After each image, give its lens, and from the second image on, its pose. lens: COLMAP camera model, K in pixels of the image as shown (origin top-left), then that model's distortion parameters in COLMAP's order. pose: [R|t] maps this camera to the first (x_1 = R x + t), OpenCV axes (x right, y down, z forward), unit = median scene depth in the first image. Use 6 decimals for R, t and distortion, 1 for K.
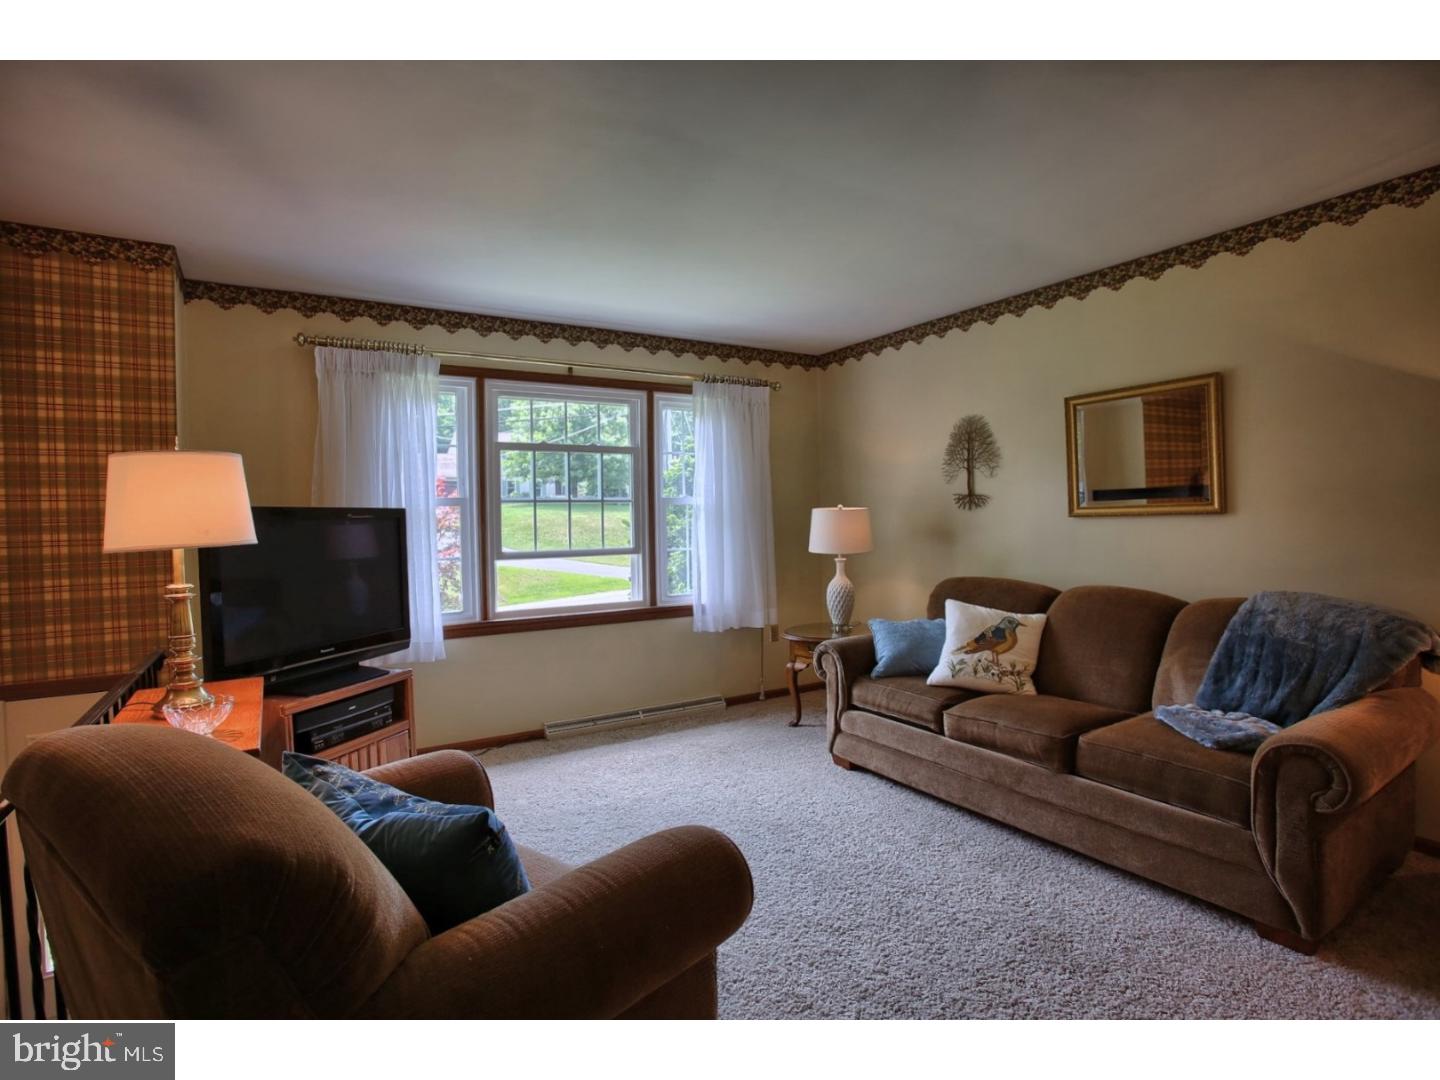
lens RADIAL K [[779.7, 0, 720.0], [0, 779.7, 540.0], [0, 0, 1]] dist [-0.001279, -0.000108]
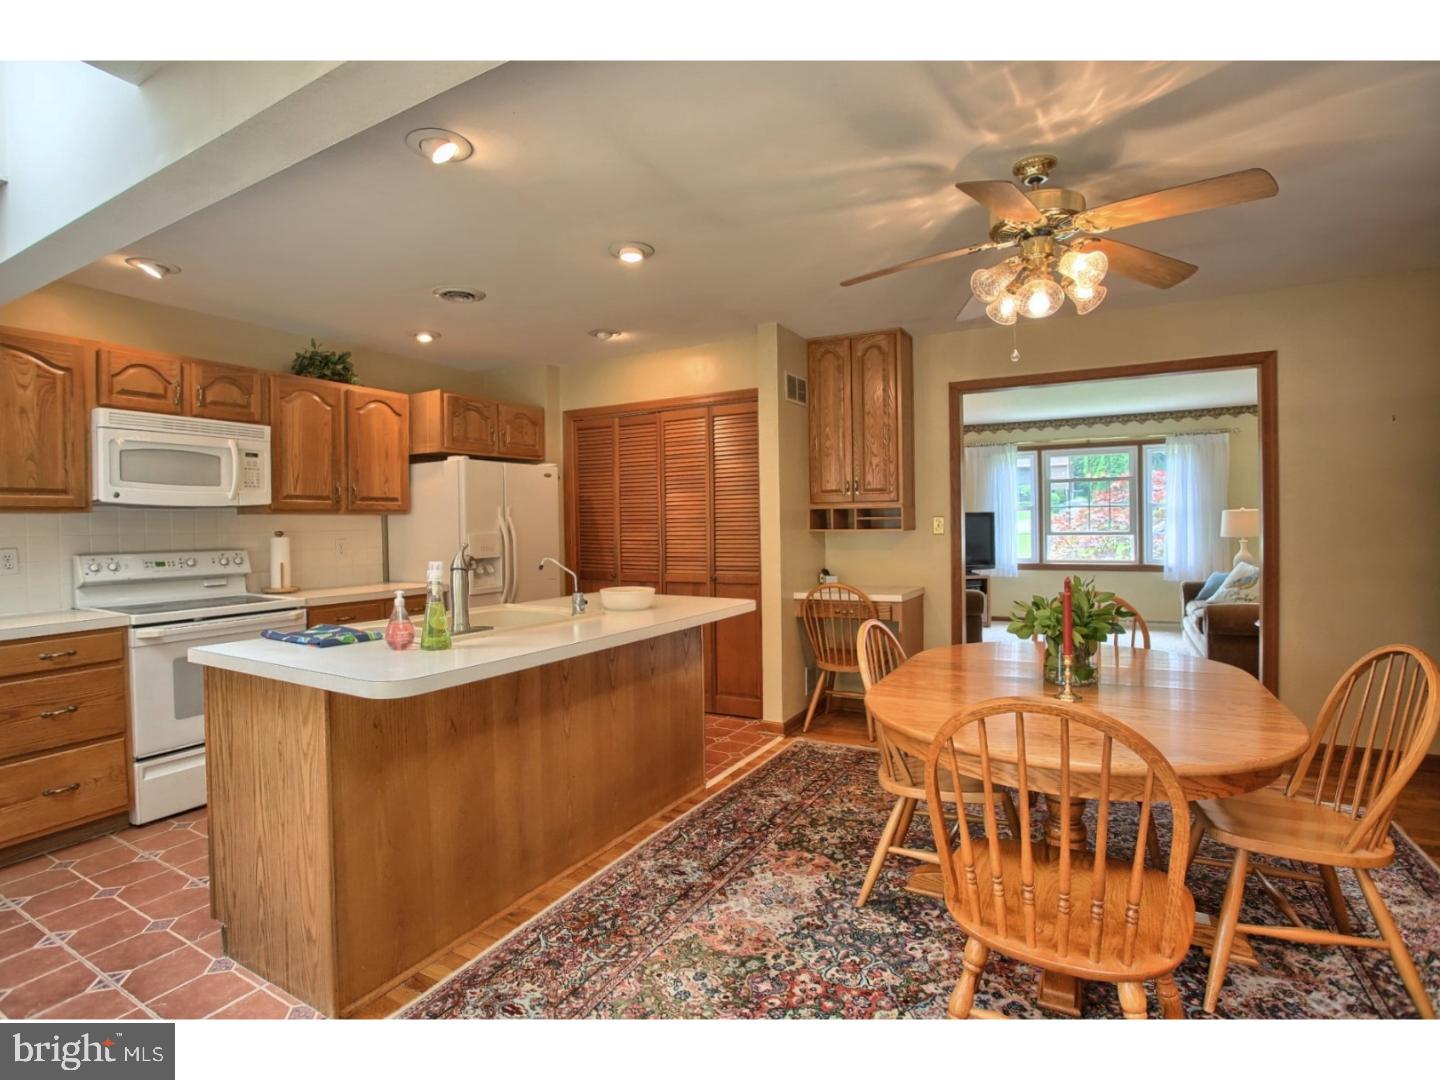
lens RADIAL K [[693.4, 0, 712.8], [0, 693.4, 537.4], [0, 0, 1]] dist [-0.058514, 0.022459]
pose [[0.495490, 0.029365, -0.868117, 0.863473], [-0.018948, 0.999556, 0.022996, 0.006678], [0.868407, 0.005054, 0.495827, -0.696641]]
